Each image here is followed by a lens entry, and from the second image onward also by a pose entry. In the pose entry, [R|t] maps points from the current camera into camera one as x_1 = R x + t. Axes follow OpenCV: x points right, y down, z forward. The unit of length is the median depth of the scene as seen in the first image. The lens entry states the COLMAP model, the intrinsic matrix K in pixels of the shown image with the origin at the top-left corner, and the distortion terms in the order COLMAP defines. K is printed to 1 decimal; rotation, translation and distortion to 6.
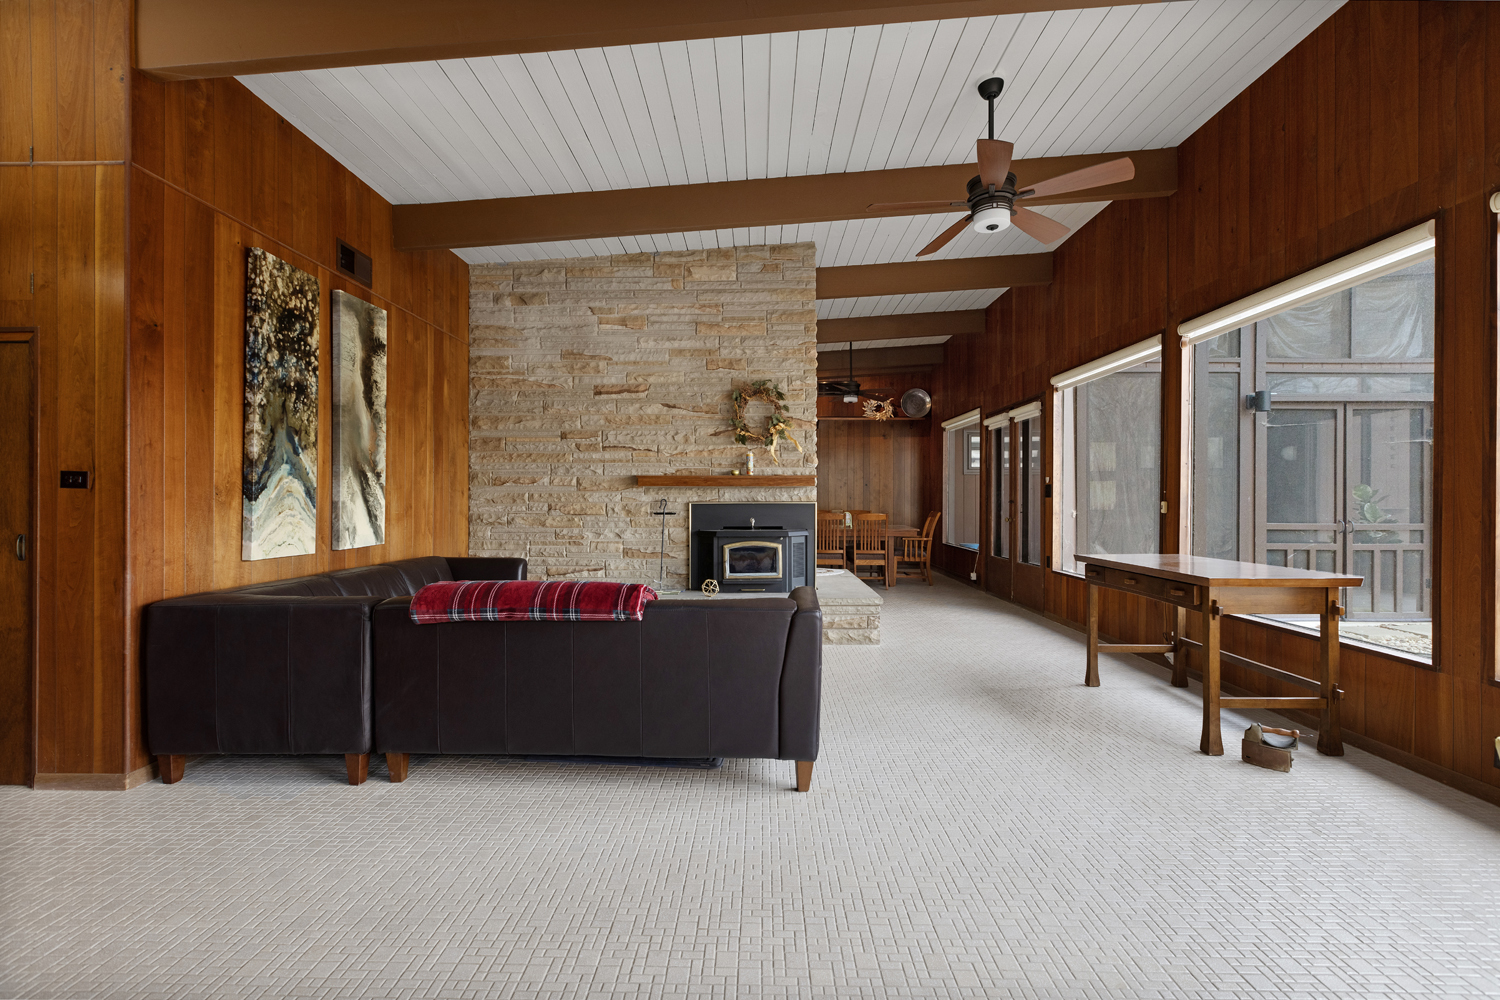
lens RADIAL K [[668.4, 0, 750.0], [0, 668.4, 500.0], [0, 0, 1]] dist [-0.017006, 0.000142]
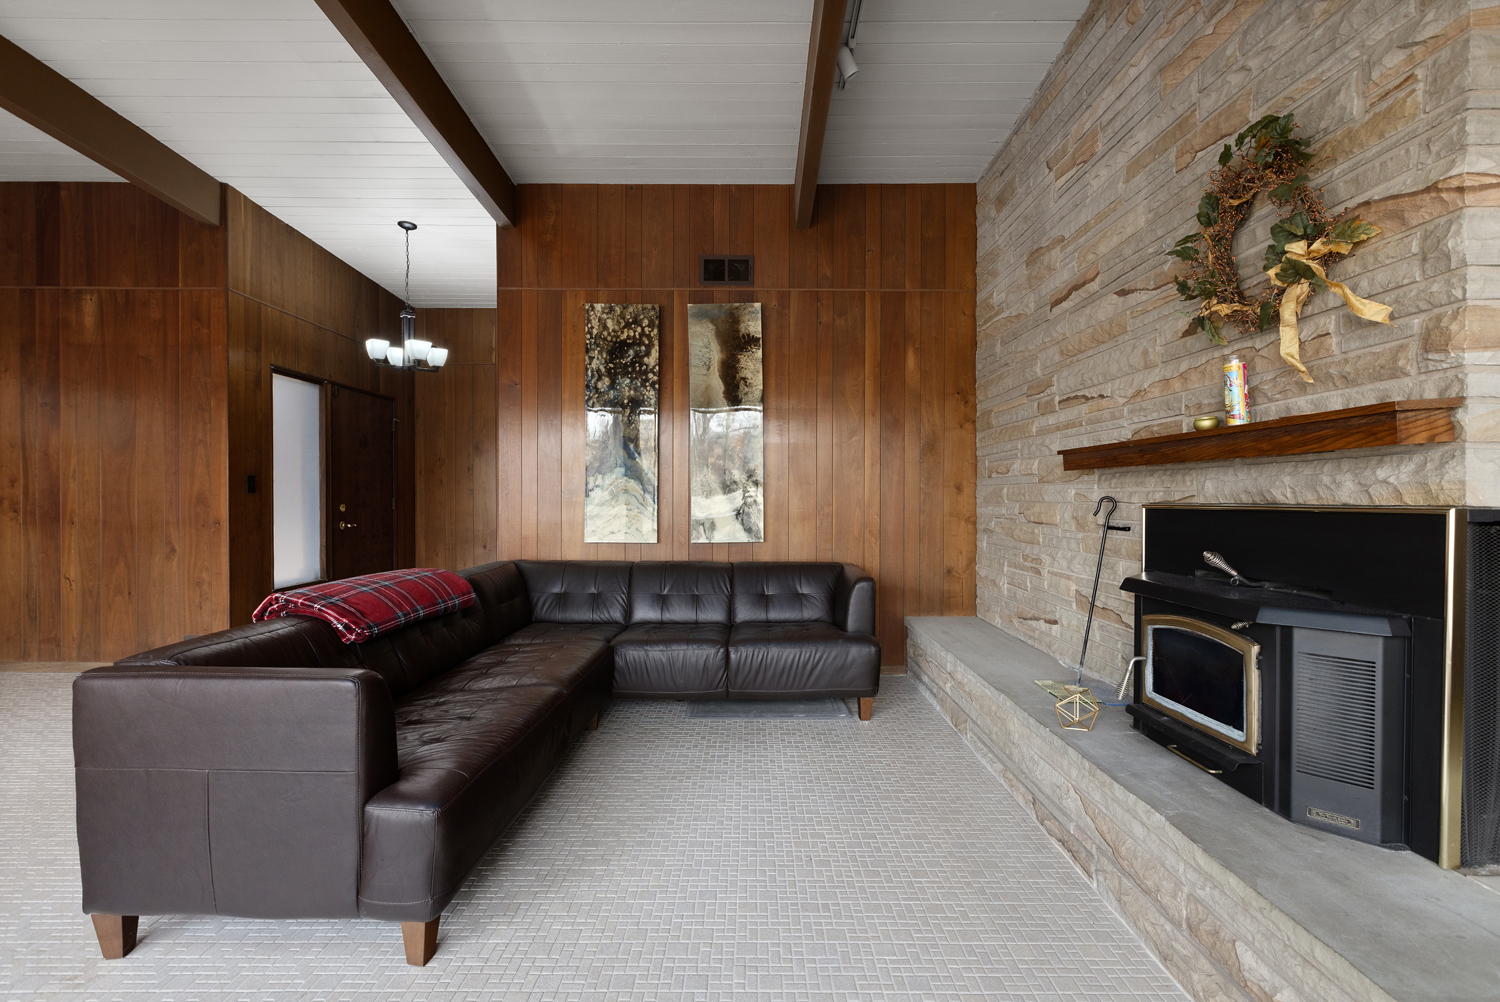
lens RADIAL K [[668.4, 0, 750.0], [0, 668.4, 501.0], [0, 0, 1]] dist [-0.017006, 0.000142]
pose [[0.015382, 0.007097, -0.999857, 0.529862], [-0.002111, 0.999973, 0.007066, -0.001055], [0.999879, 0.002002, 0.015396, 1.186583]]
